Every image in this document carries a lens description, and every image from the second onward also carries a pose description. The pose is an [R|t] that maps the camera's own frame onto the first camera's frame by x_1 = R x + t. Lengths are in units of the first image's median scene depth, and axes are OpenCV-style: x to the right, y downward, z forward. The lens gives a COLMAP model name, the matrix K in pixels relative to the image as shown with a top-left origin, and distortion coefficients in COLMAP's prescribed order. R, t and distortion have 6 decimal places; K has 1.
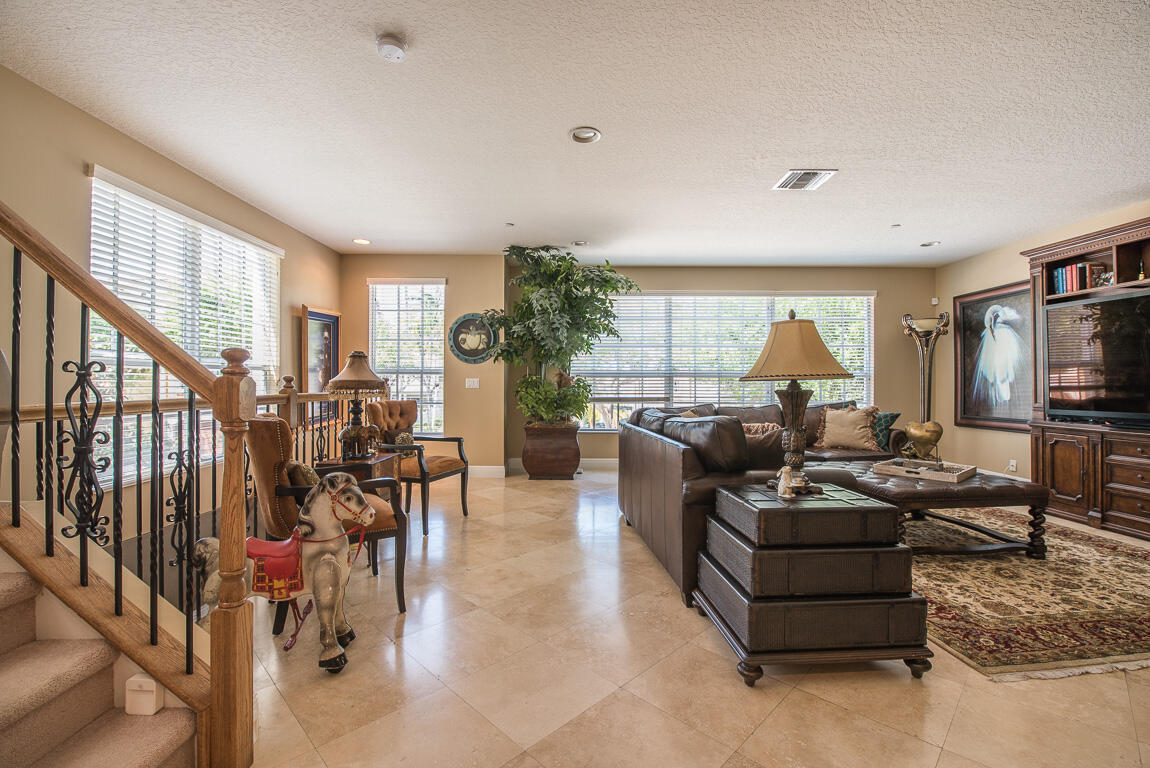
lens RADIAL K [[498.2, 0, 574.3], [0, 498.2, 377.7], [0, 0, 1]] dist [-0.013899, -0.004162]
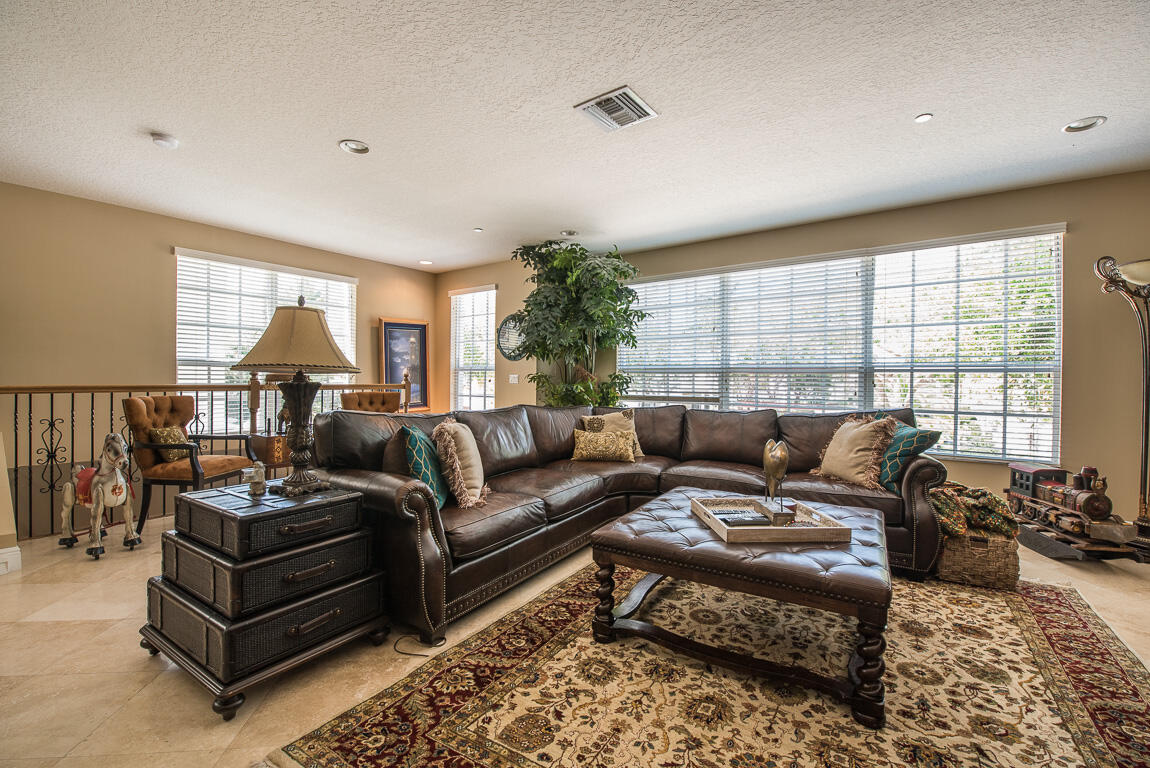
lens RADIAL K [[498.2, 0, 579.4], [0, 498.2, 379.0], [0, 0, 1]] dist [-0.013899, -0.004162]
pose [[0.798302, 0.003374, -0.602247, 0.849155], [-0.000855, 0.999990, 0.004469, 0.009281], [0.602256, -0.003053, 0.798297, 0.346613]]
